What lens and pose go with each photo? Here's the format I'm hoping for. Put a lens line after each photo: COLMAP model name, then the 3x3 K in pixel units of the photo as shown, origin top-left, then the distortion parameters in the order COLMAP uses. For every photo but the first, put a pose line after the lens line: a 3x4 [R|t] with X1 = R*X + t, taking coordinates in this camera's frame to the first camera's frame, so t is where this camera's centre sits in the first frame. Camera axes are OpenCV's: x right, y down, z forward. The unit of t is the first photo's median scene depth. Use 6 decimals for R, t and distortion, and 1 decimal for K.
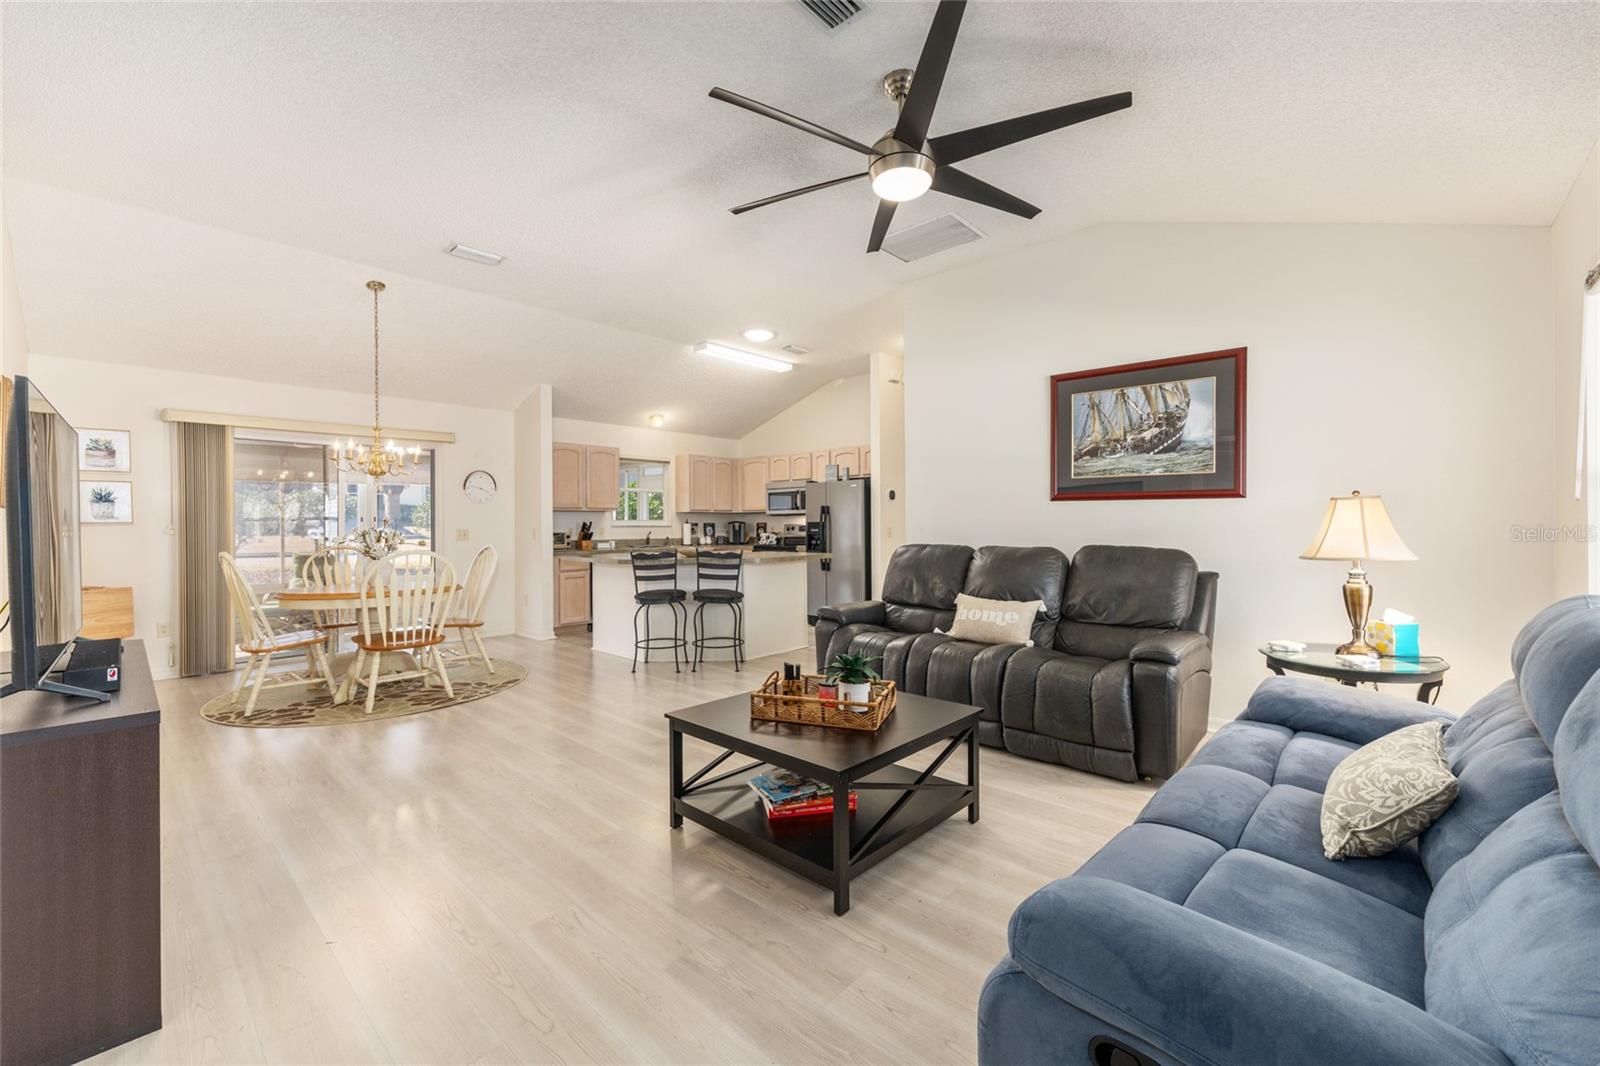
lens RADIAL K [[650.1, 0, 808.0], [0, 650.1, 528.1], [0, 0, 1]] dist [-0.002391, -0.000132]
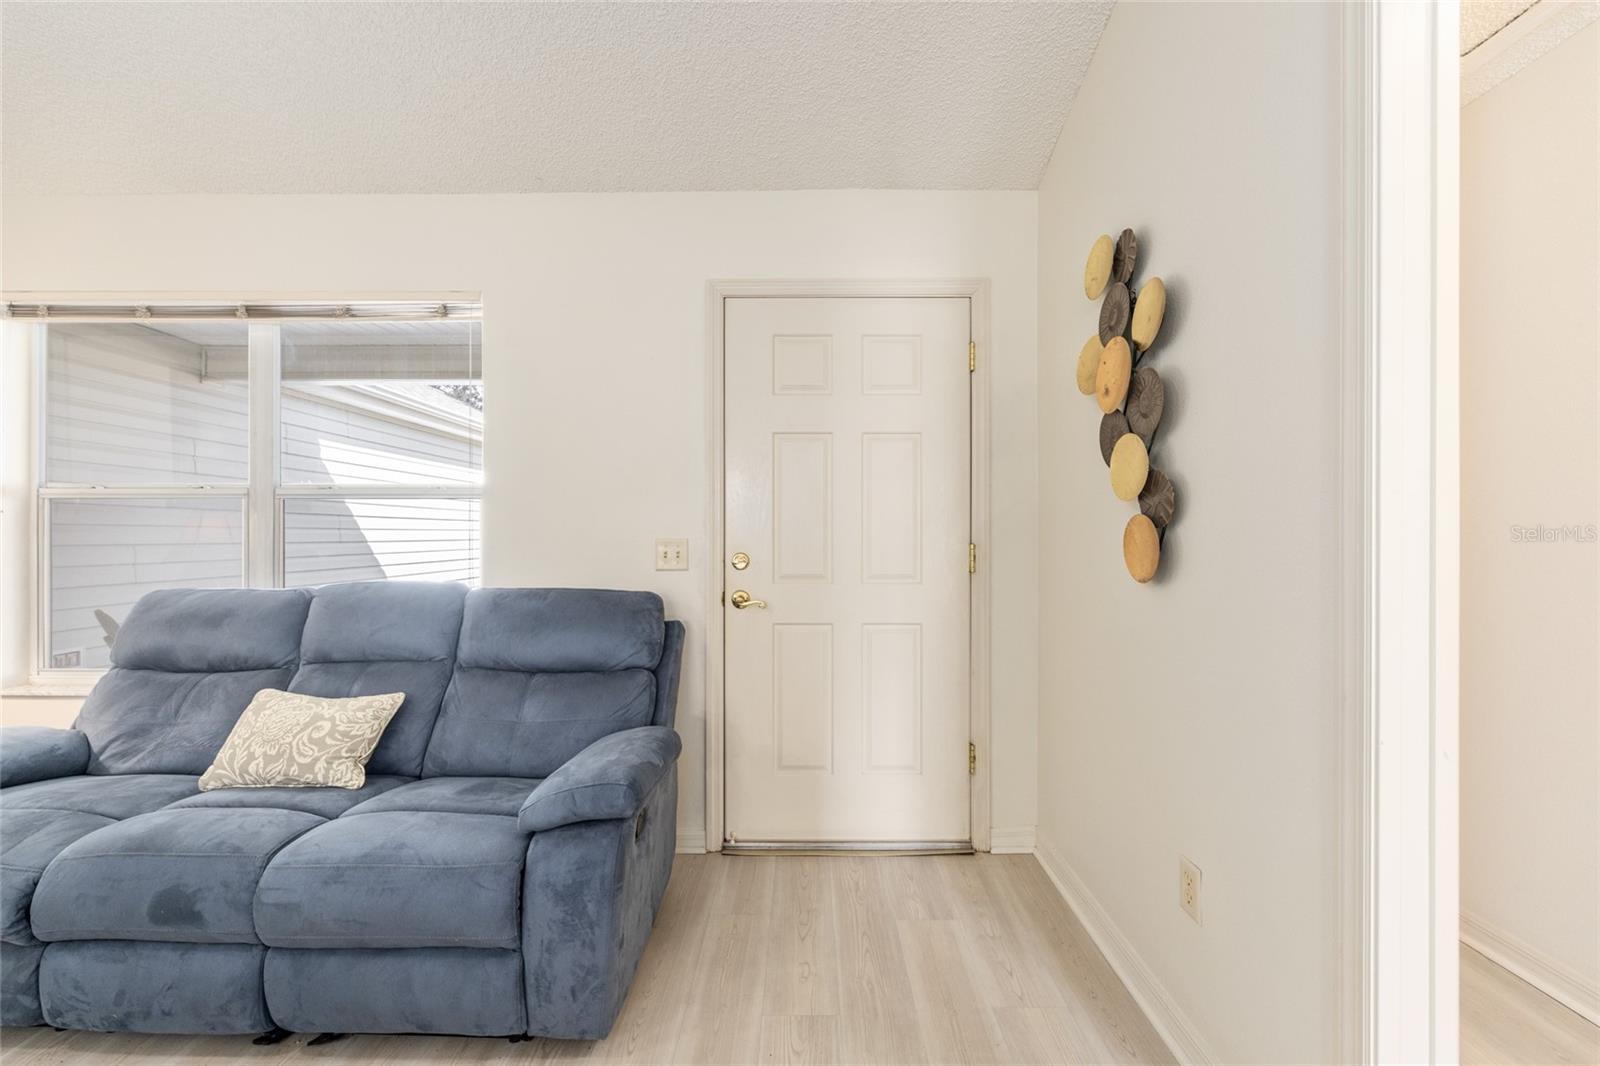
lens RADIAL K [[650.1, 0, 802.9], [0, 650.1, 529.6], [0, 0, 1]] dist [-0.002391, -0.000132]
pose [[-0.666138, 0.006026, 0.745804, -0.243446], [0.005765, 0.999979, -0.002931, 0.001326], [-0.745807, 0.002347, -0.666158, 0.392651]]
